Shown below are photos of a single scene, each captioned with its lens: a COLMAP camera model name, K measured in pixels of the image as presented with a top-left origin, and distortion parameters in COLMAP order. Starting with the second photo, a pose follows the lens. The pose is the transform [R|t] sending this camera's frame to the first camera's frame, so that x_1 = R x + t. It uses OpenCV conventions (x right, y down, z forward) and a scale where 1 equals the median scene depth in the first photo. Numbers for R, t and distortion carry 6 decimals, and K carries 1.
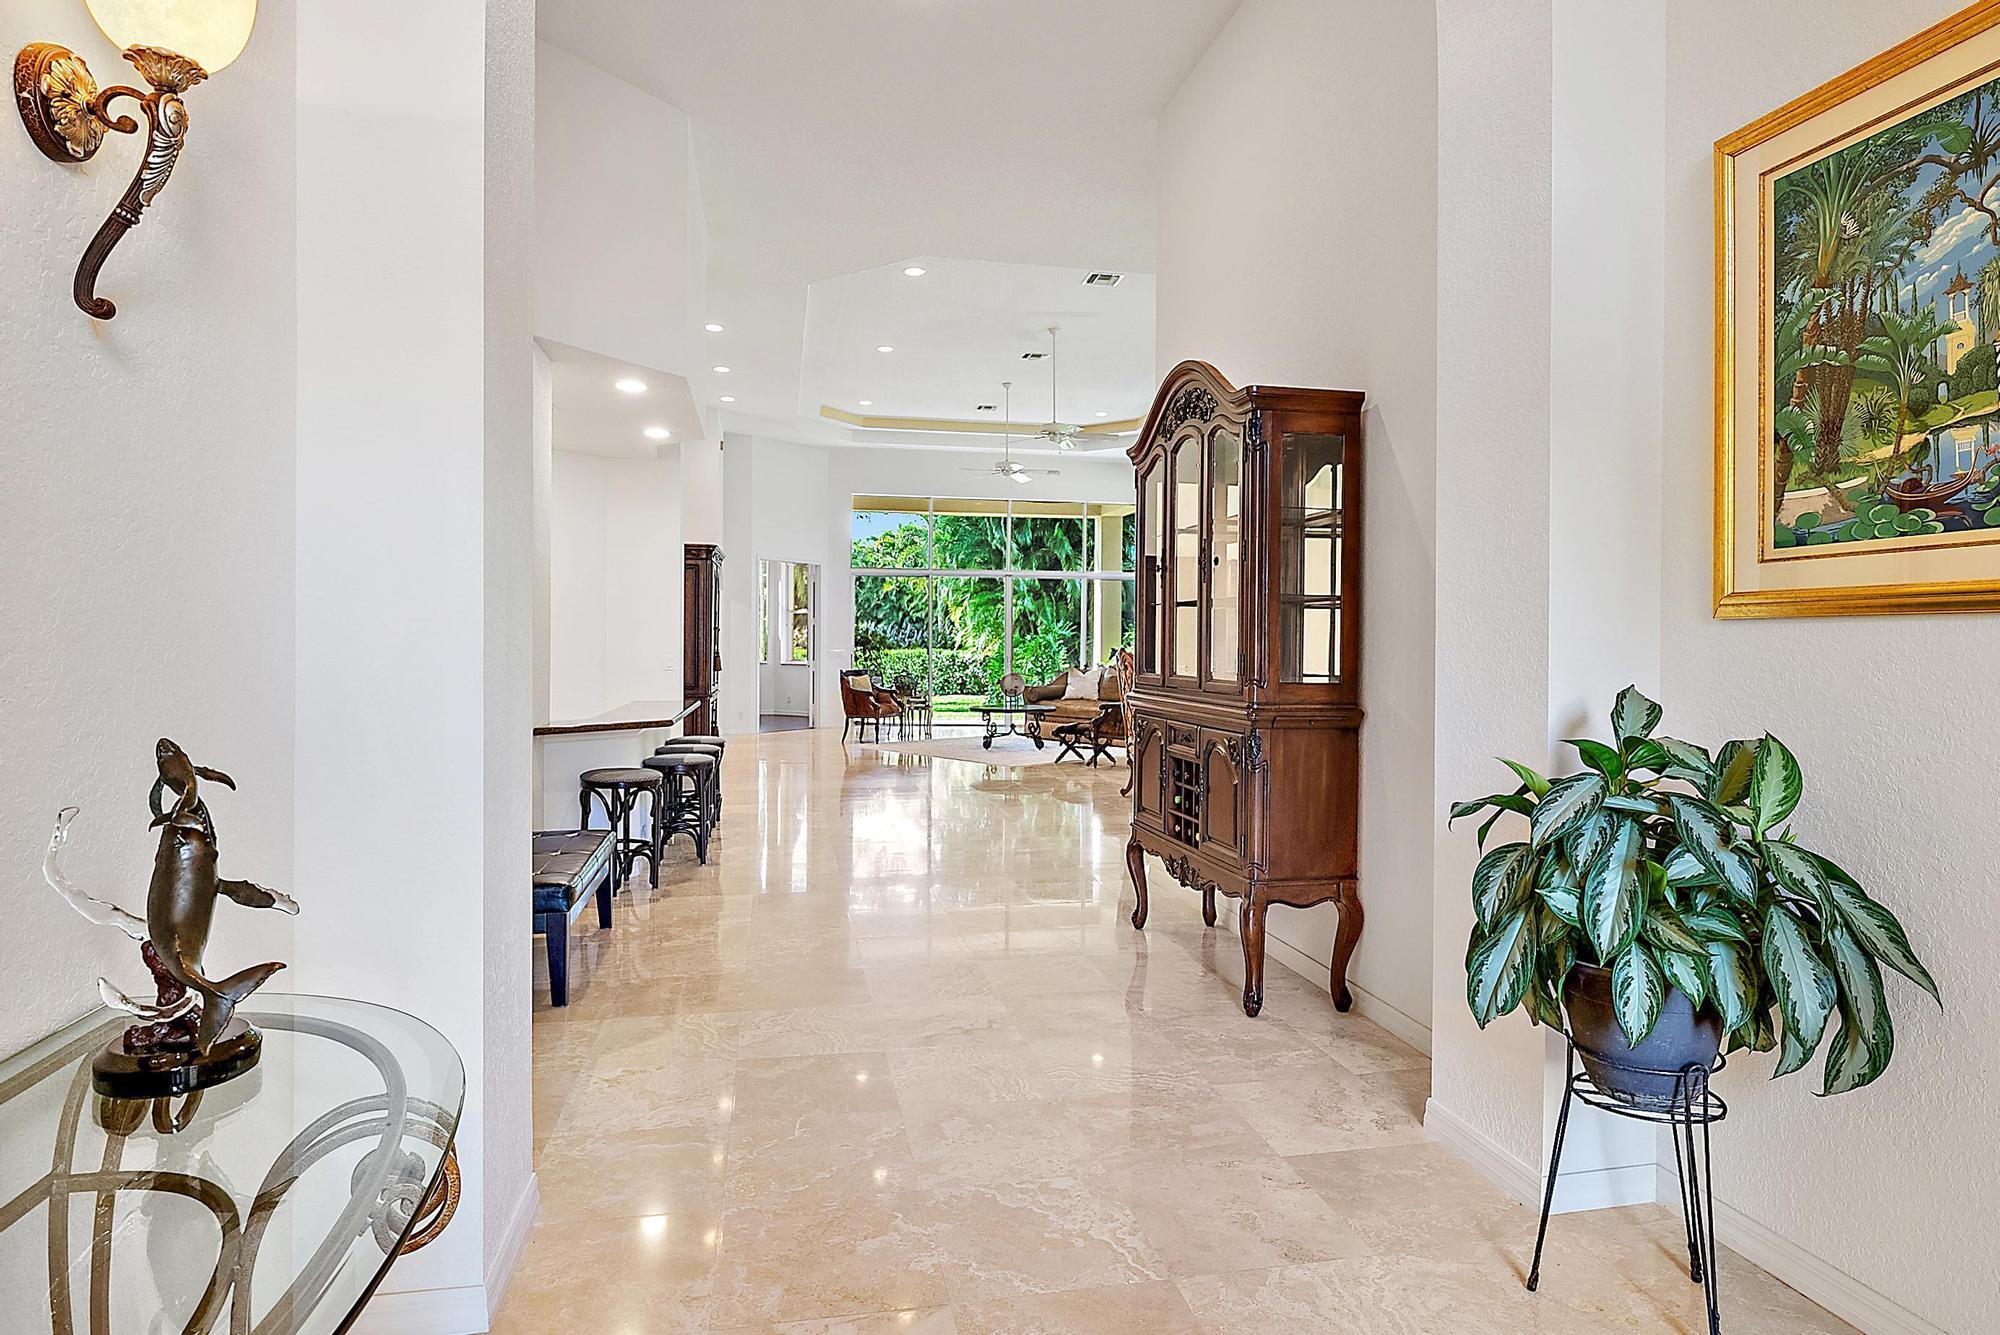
lens RADIAL K [[1057.8, 0, 1004.5], [0, 1057.8, 657.8], [0, 0, 1]] dist [-0.002750, 0.000382]
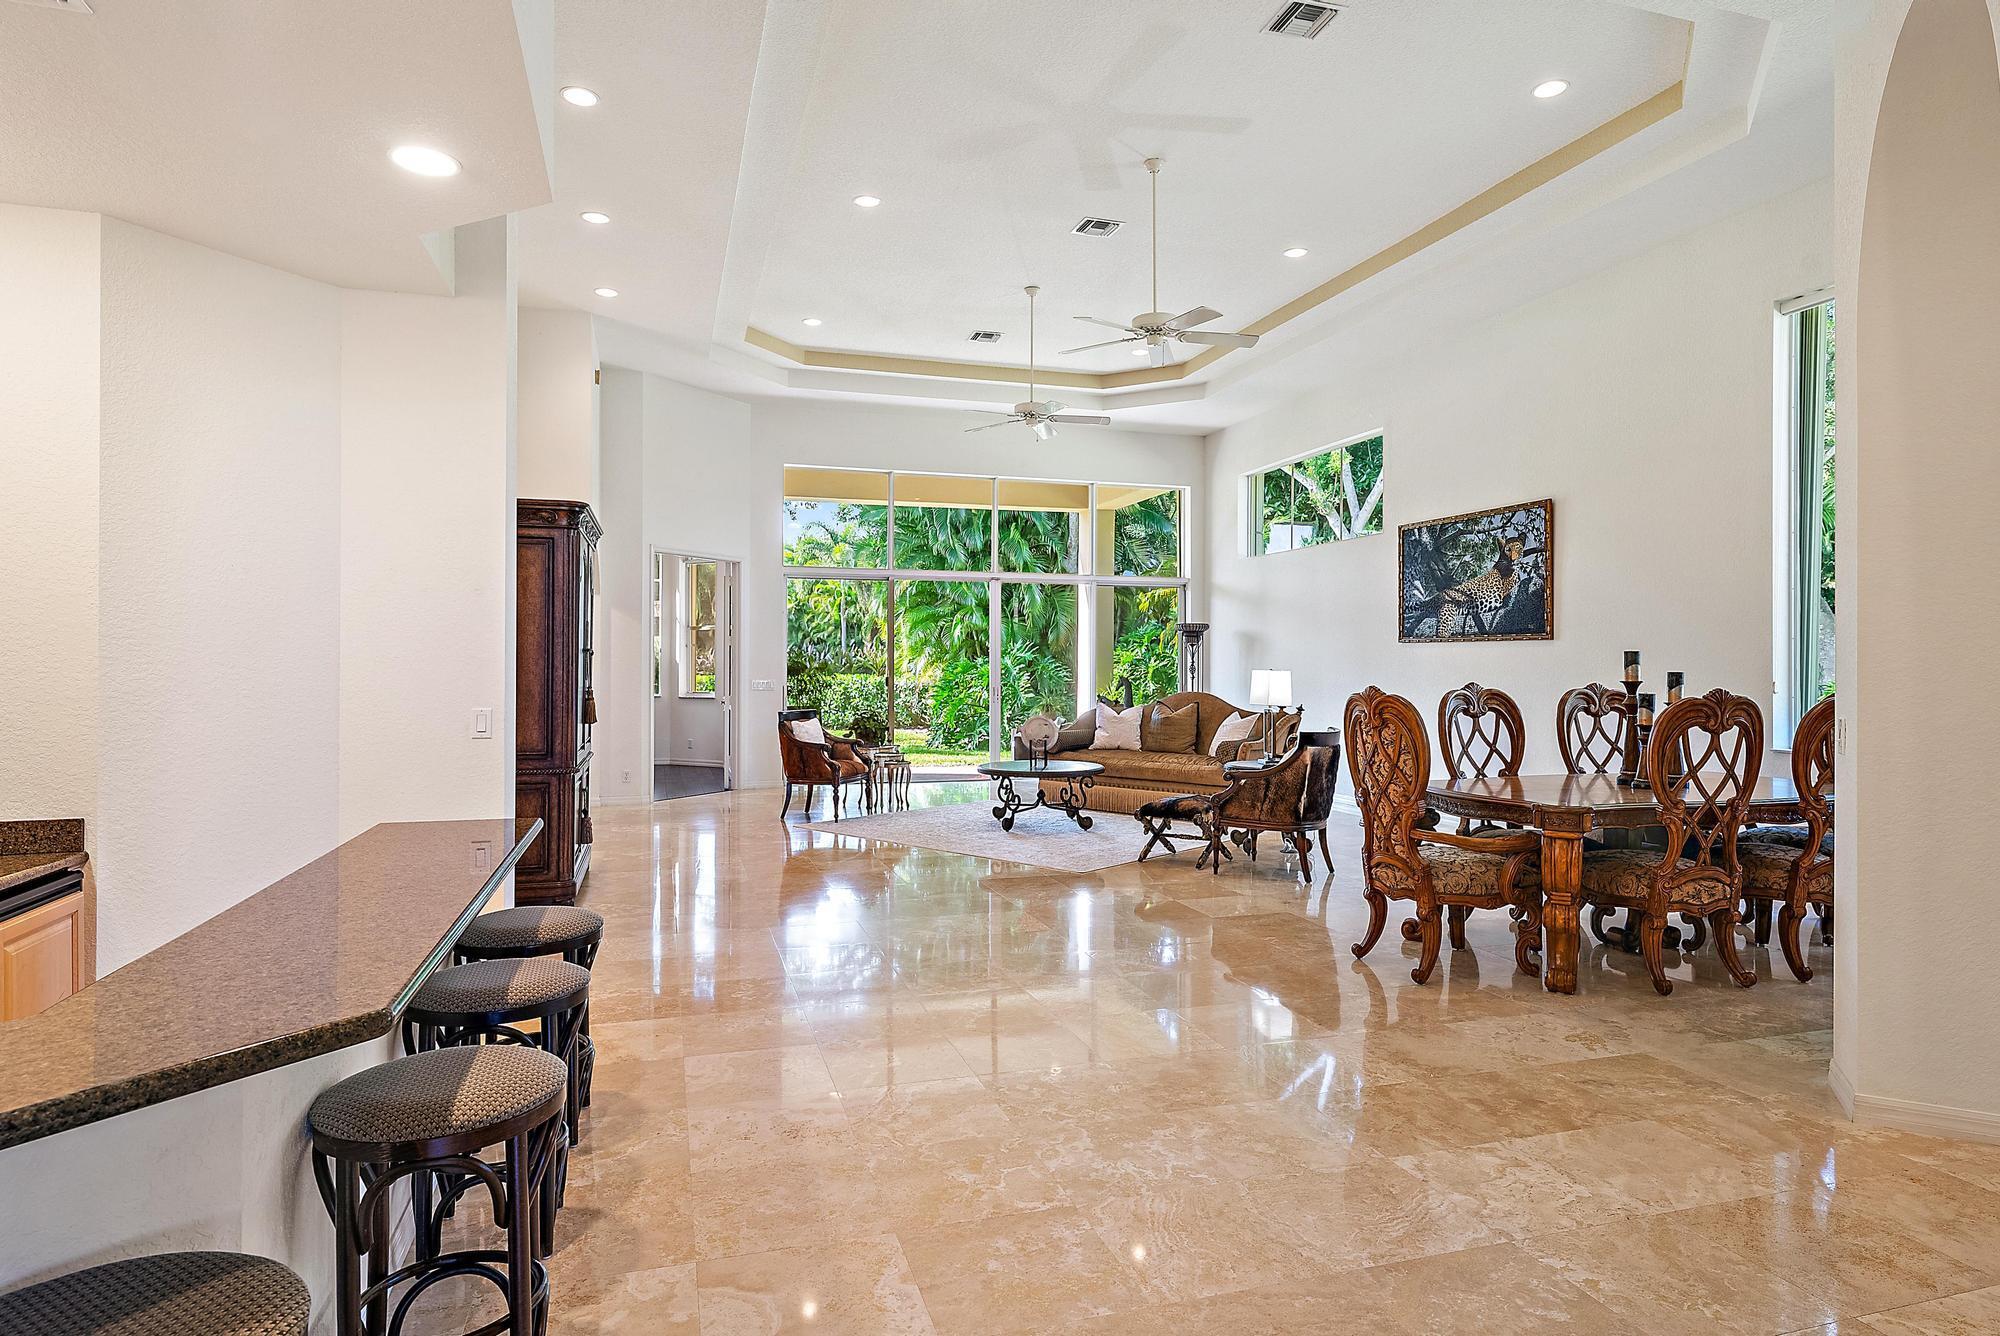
lens RADIAL K [[1101.6, 0, 997.0], [0, 1101.6, 667.3], [0, 0, 1]] dist [0.001879, 0.000495]
pose [[0.996446, -0.003431, 0.084162, -0.073549], [0.004446, 0.999920, -0.011876, -0.007957], [-0.084115, 0.012208, 0.996381, 0.280305]]
